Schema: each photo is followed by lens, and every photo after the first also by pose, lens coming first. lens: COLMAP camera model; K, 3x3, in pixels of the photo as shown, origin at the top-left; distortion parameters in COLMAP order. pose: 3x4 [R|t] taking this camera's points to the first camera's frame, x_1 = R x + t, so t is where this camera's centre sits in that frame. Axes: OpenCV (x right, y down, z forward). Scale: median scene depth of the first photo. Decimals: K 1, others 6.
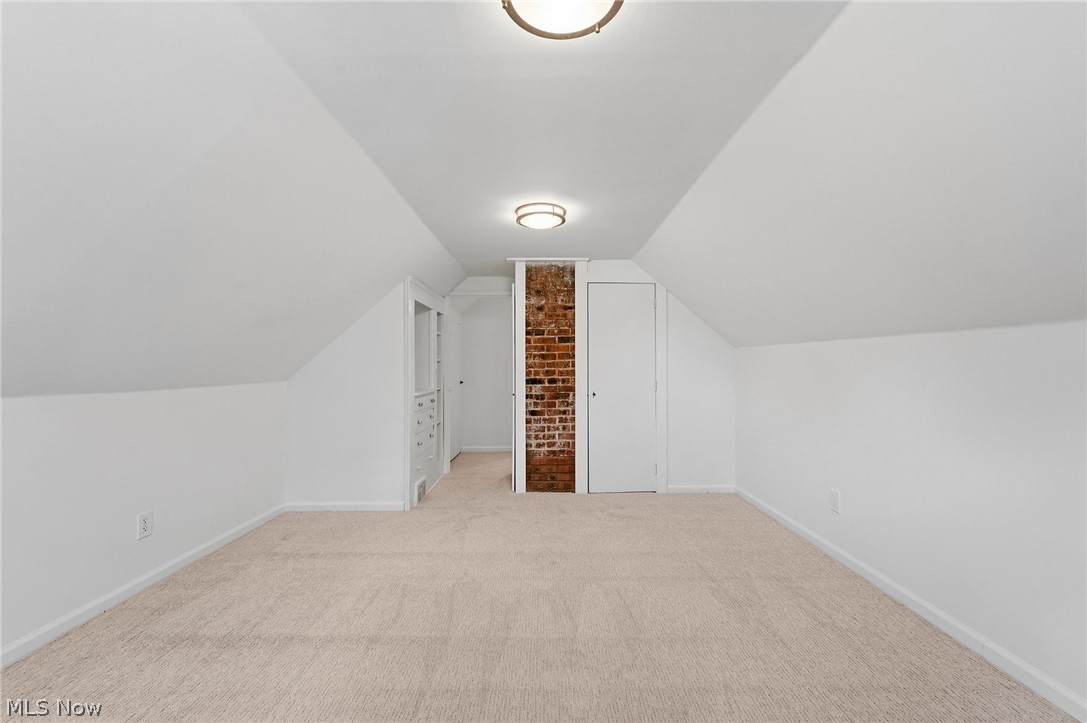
lens RADIAL K [[440.9, 0, 545.7], [0, 440.9, 364.5], [0, 0, 1]] dist [0.003426, 0.000492]
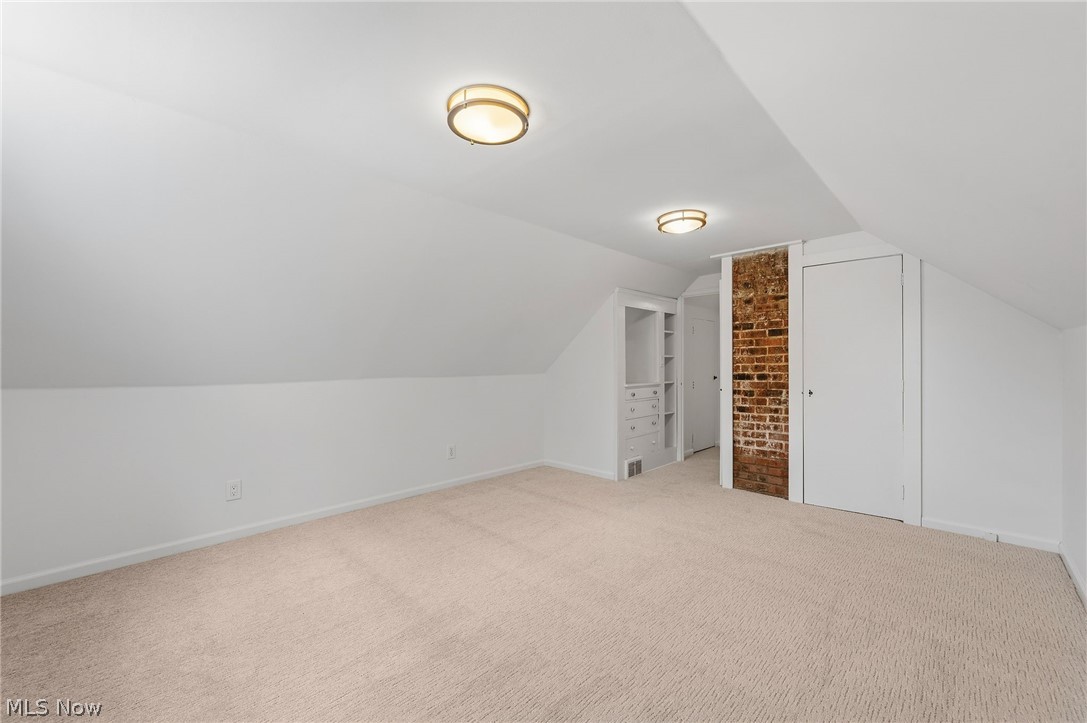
lens RADIAL K [[440.9, 0, 551.0], [0, 440.9, 362.4], [0, 0, 1]] dist [0.003426, 0.000492]
pose [[0.714883, -0.004896, -0.699227, 0.354212], [0.007735, 0.999970, 0.000905, 0.002113], [0.699202, -0.006055, 0.714899, 0.006487]]
